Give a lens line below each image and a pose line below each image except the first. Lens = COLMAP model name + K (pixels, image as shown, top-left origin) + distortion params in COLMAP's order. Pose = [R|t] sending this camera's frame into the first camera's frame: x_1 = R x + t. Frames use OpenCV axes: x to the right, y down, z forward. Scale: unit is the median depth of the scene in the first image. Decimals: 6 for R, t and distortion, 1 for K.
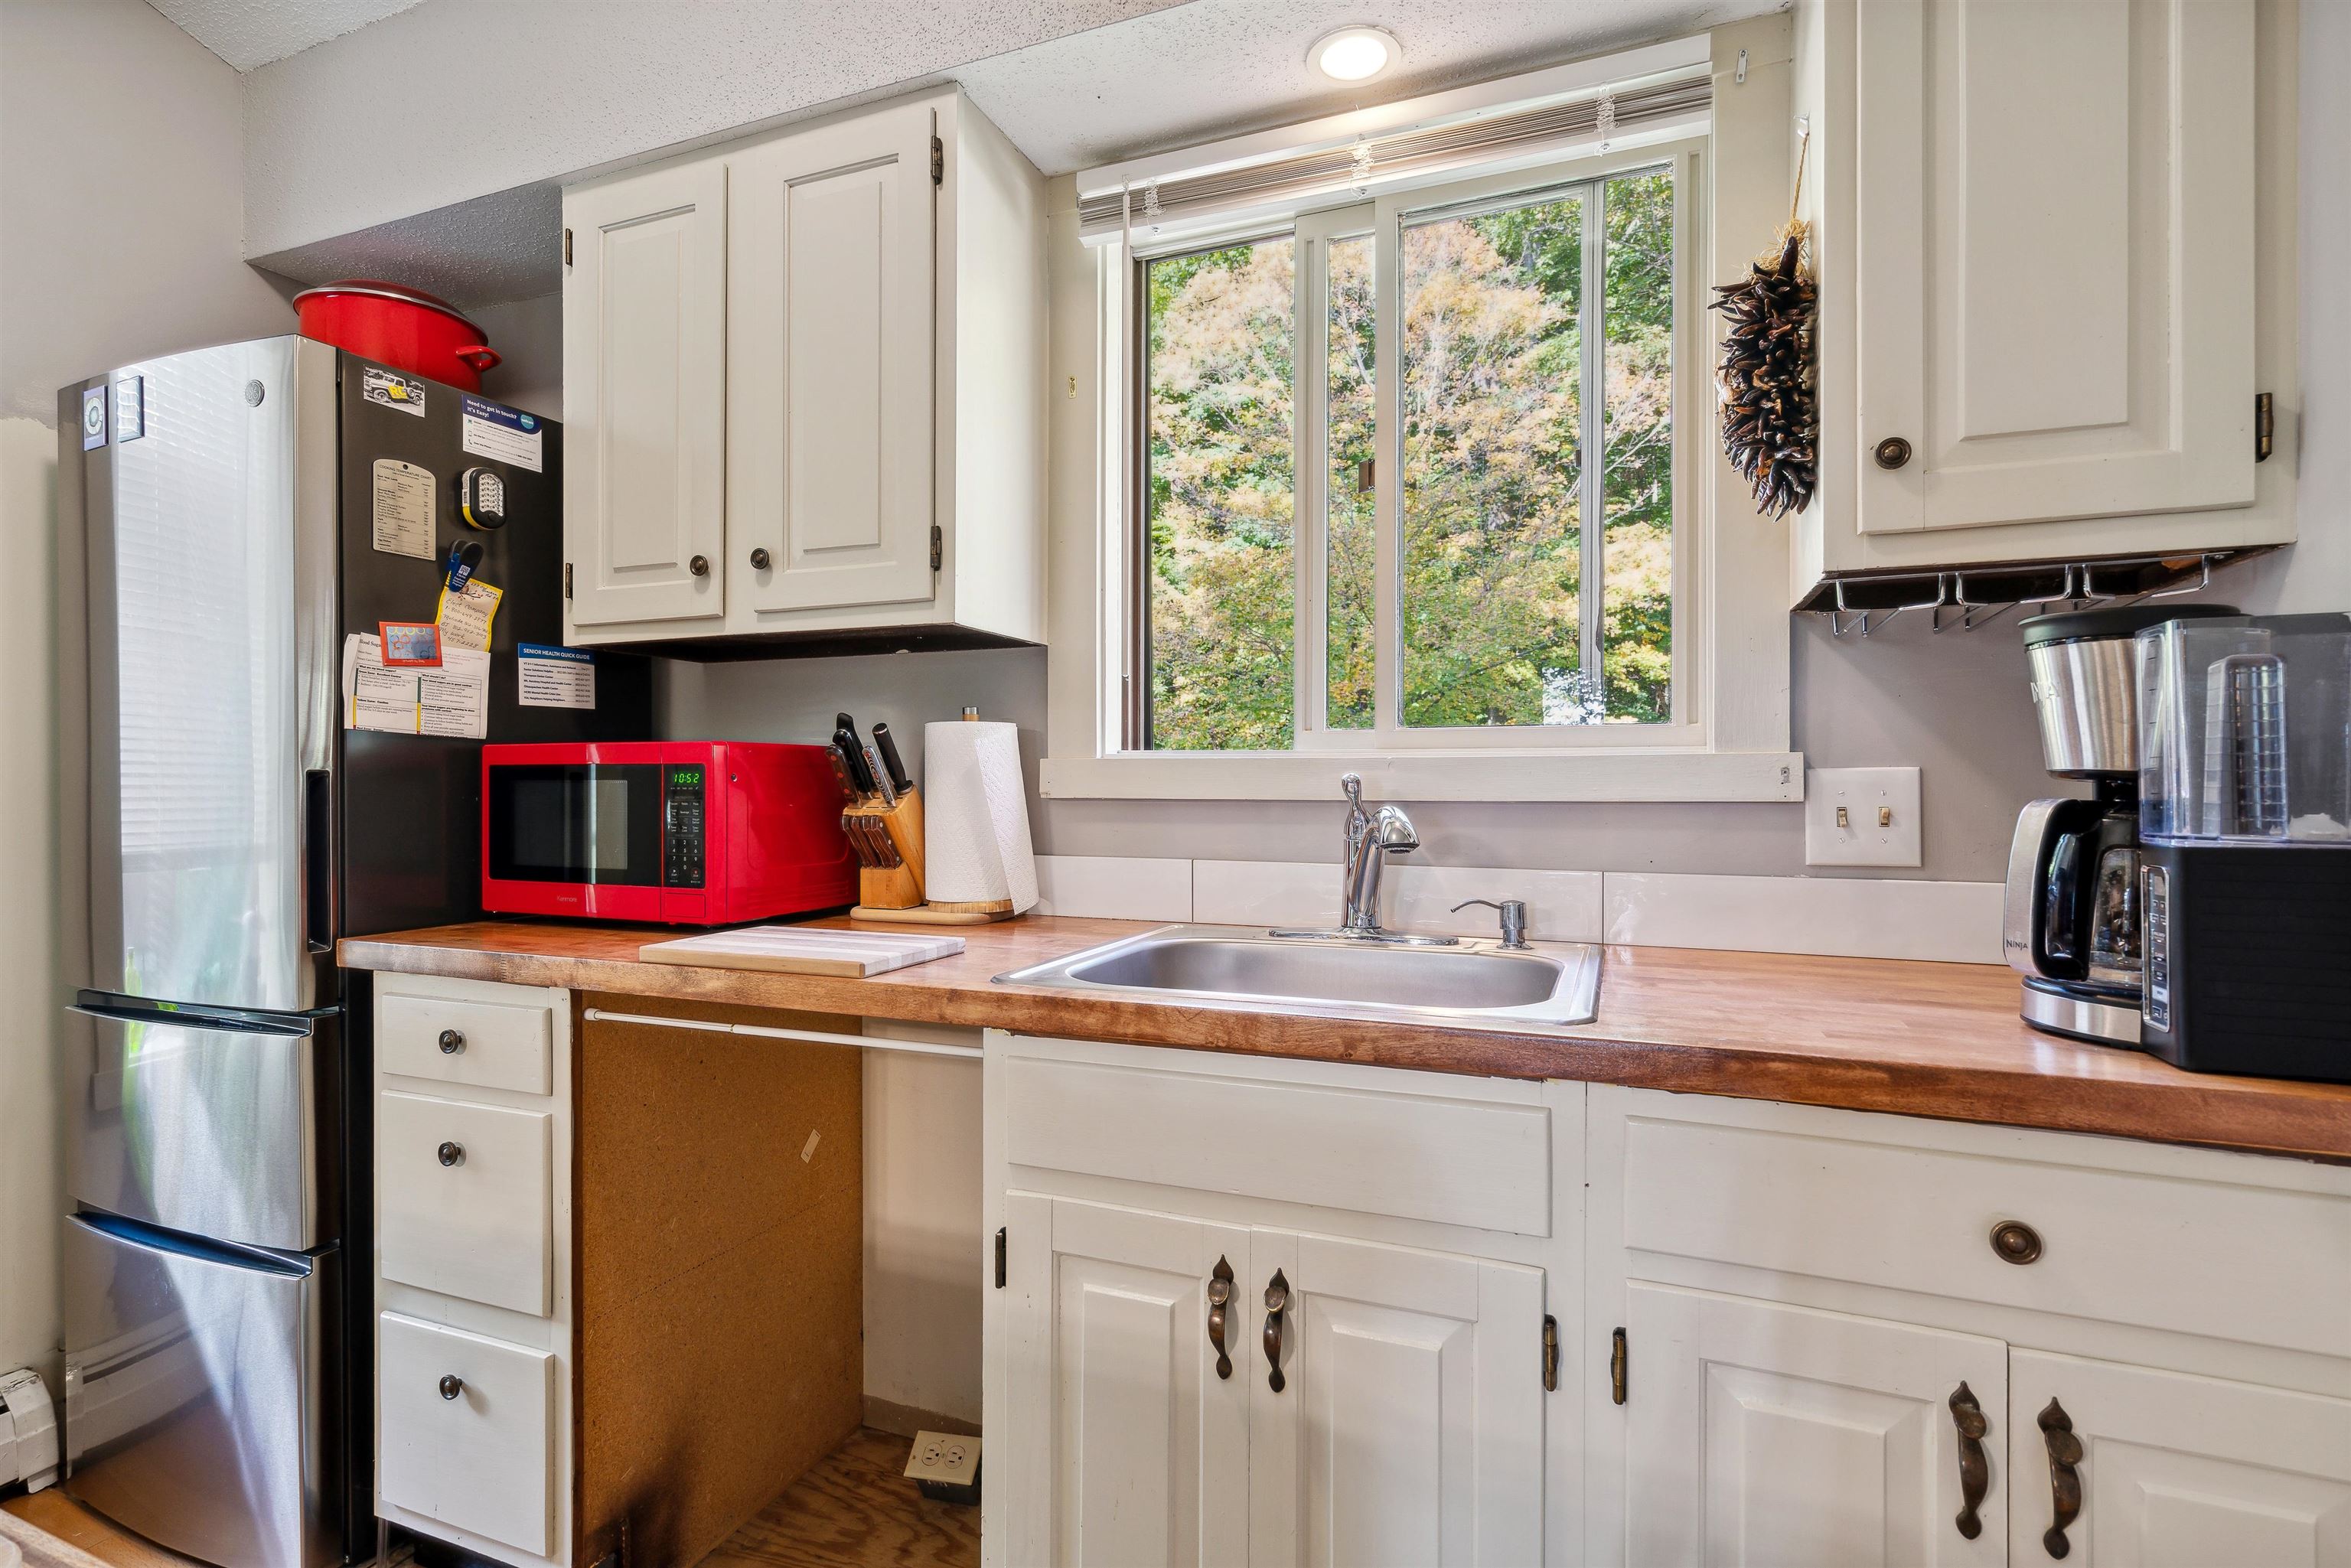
lens RADIAL K [[1134.9, 0, 1177.9], [0, 1134.9, 796.1], [0, 0, 1]] dist [0.002228, 0.000979]
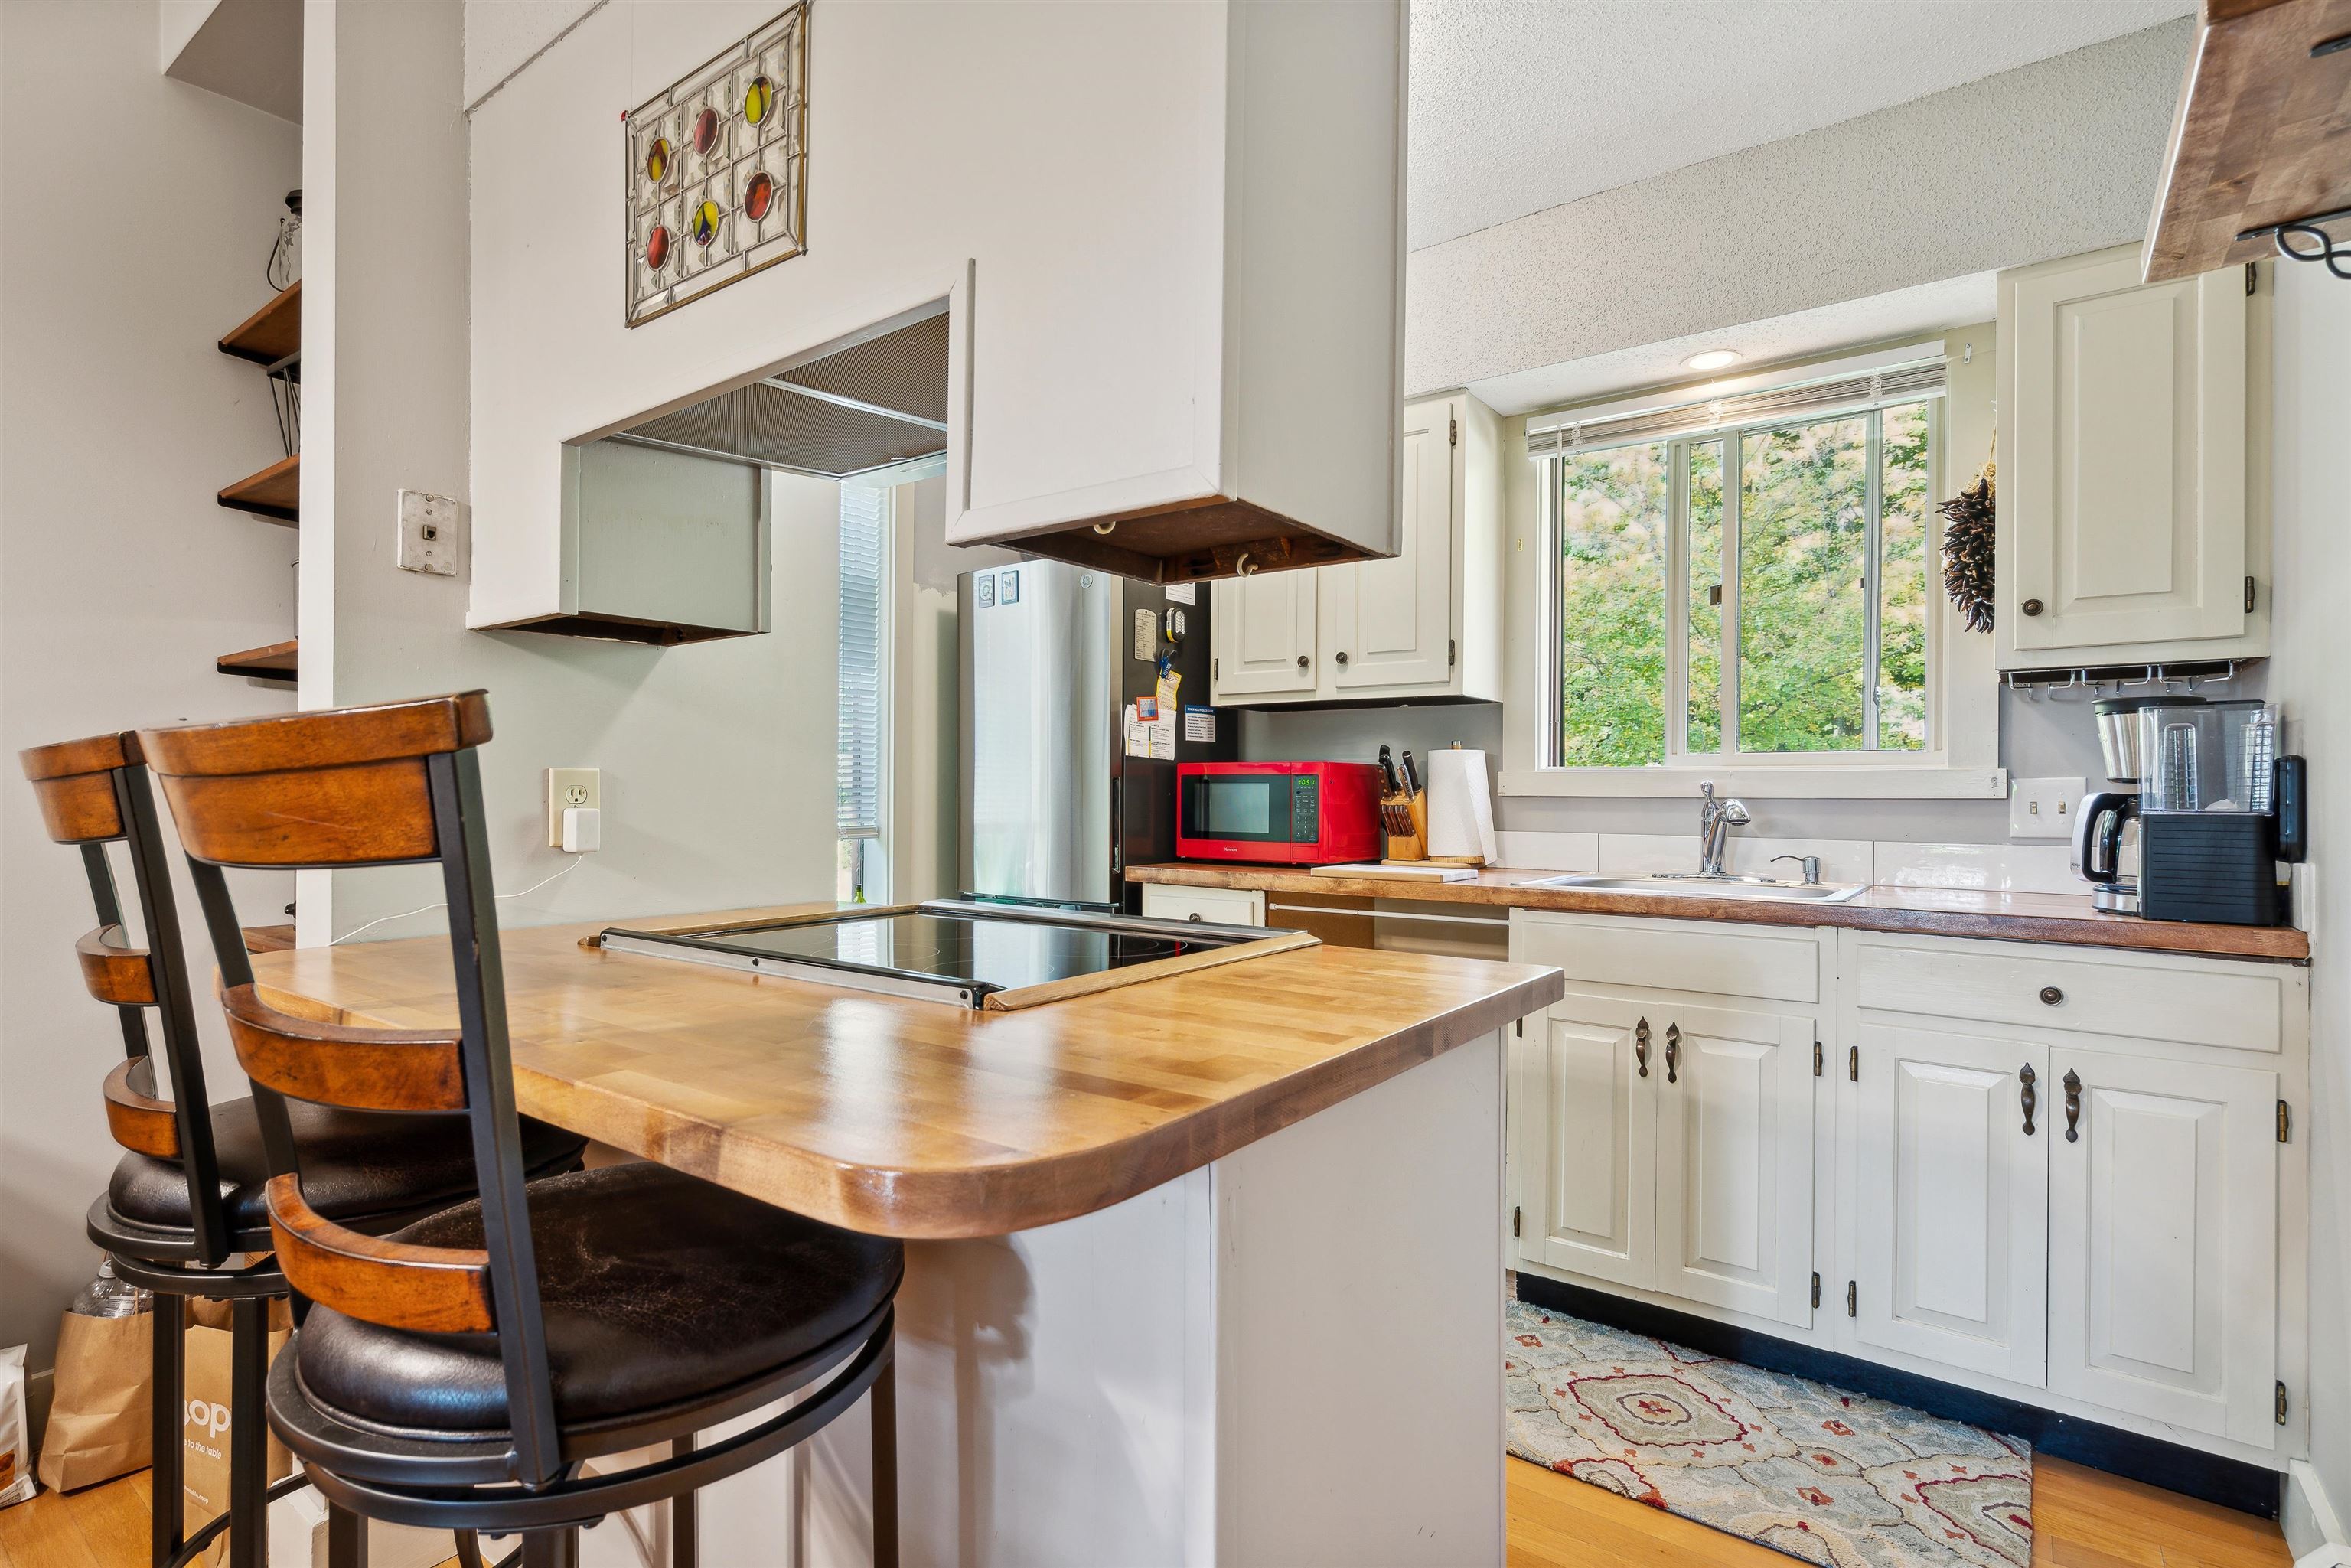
lens RADIAL K [[1134.9, 0, 1177.9], [0, 1134.9, 796.1], [0, 0, 1]] dist [0.002228, 0.000979]
pose [[0.966414, 0.007292, -0.256888, -0.167957], [-0.010046, 0.999905, -0.009408, 0.025735], [0.256795, 0.011673, 0.966395, -0.807415]]
